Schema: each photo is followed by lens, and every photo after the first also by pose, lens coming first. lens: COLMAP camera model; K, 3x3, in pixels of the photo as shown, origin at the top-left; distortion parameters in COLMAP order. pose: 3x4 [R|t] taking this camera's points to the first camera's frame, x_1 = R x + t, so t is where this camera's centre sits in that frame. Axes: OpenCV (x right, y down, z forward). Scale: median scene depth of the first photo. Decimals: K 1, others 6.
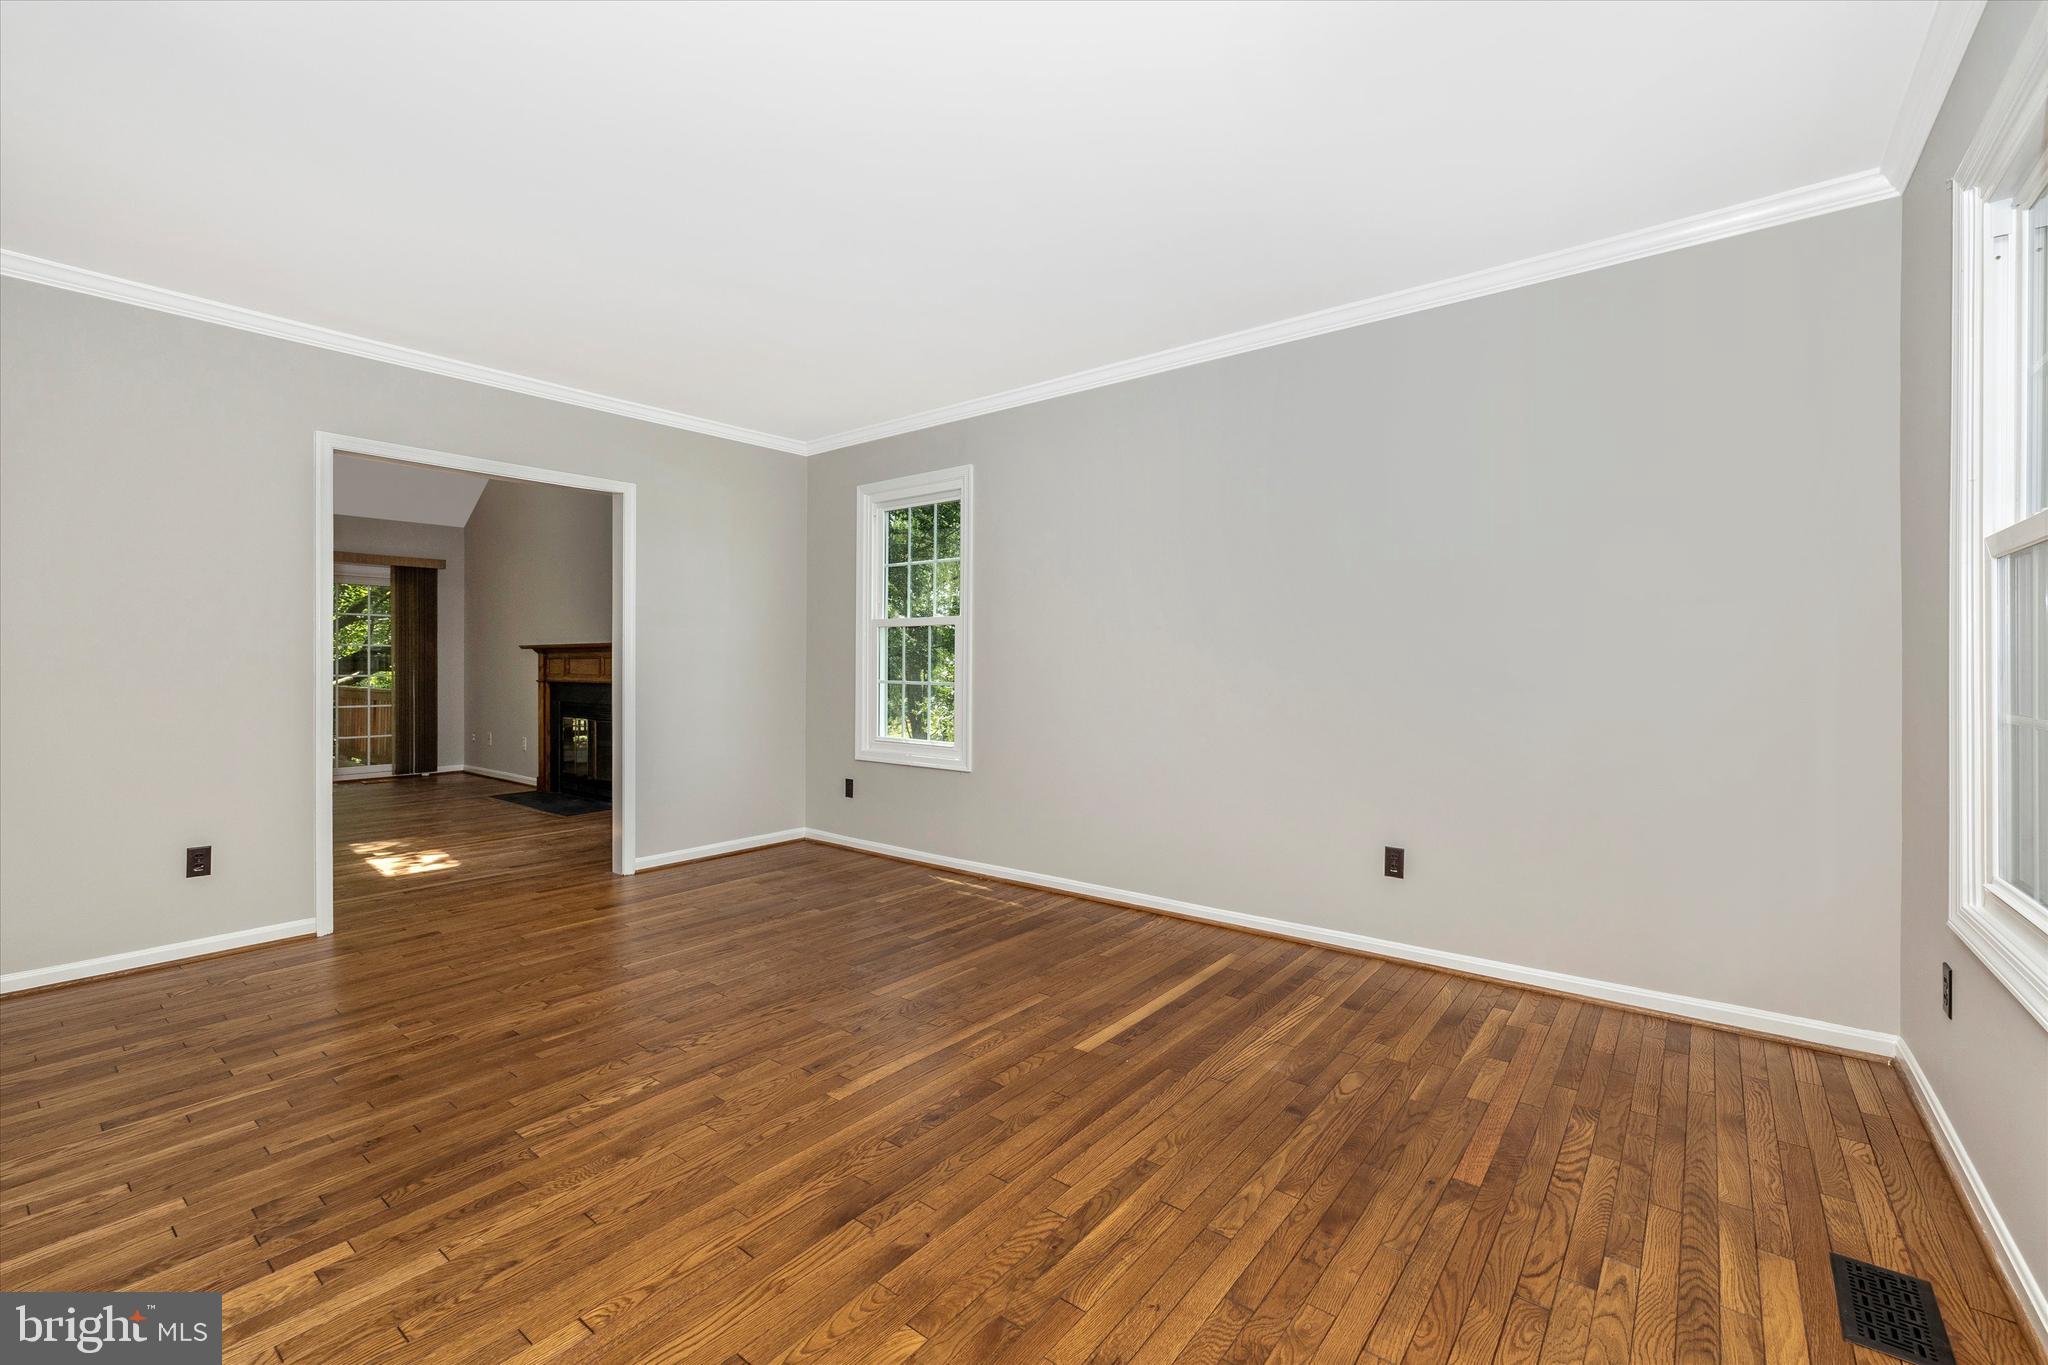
lens RADIAL K [[886.8, 0, 1030.0], [0, 886.8, 680.3], [0, 0, 1]] dist [0.000690, 0.000086]
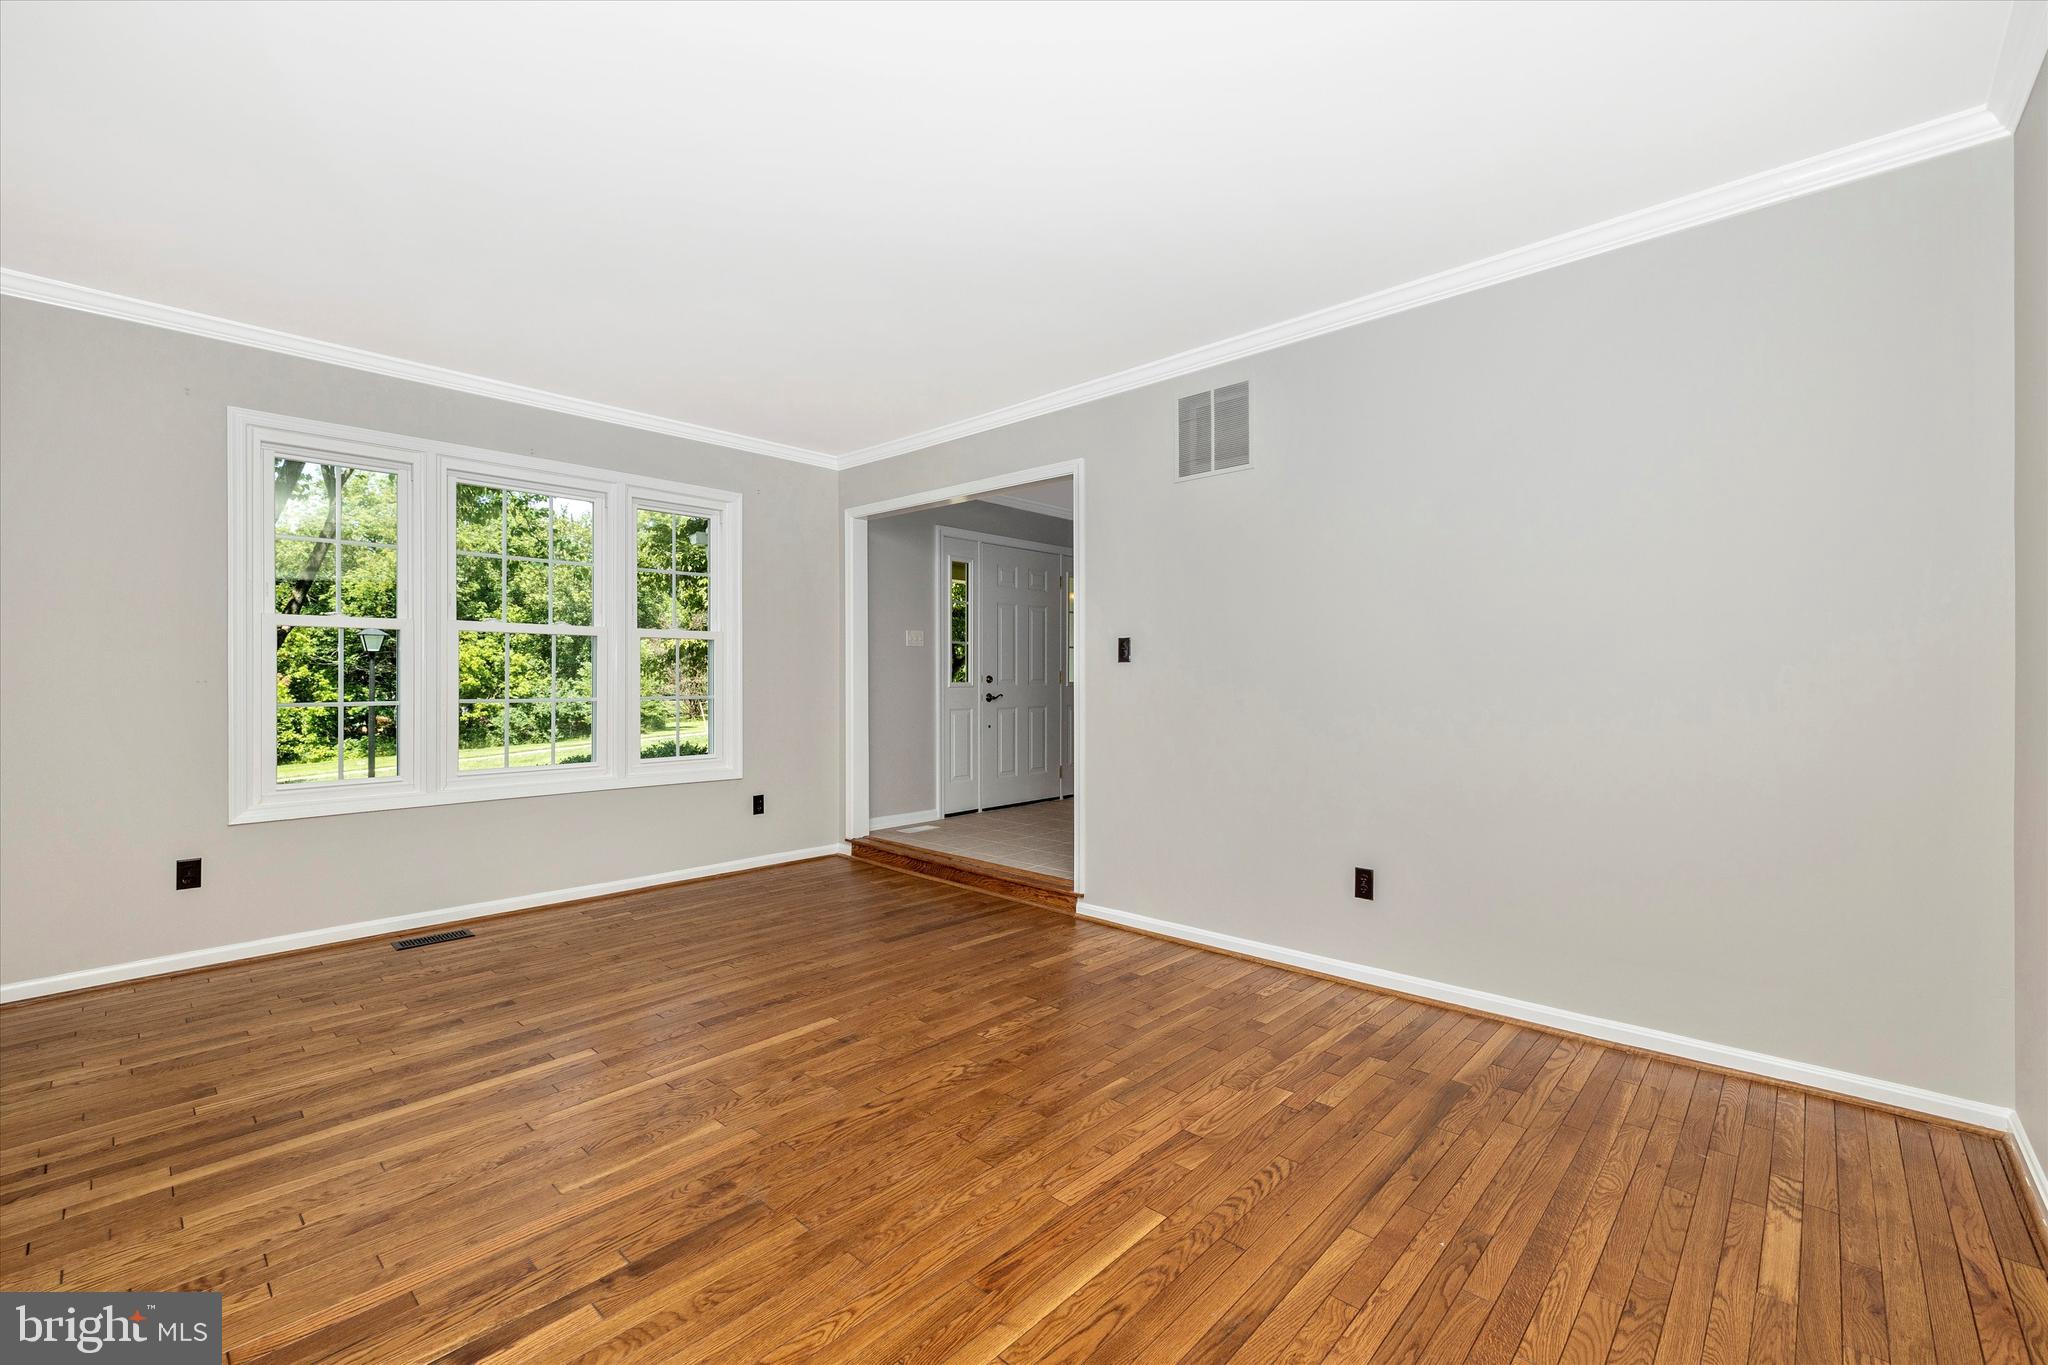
lens RADIAL K [[886.8, 0, 1030.0], [0, 886.8, 680.3], [0, 0, 1]] dist [0.000690, 0.000086]
pose [[-0.996838, 0.001425, 0.079448, -0.543869], [0.002764, 0.999856, 0.016744, -0.033760], [-0.079413, 0.016910, -0.996698, 2.019179]]
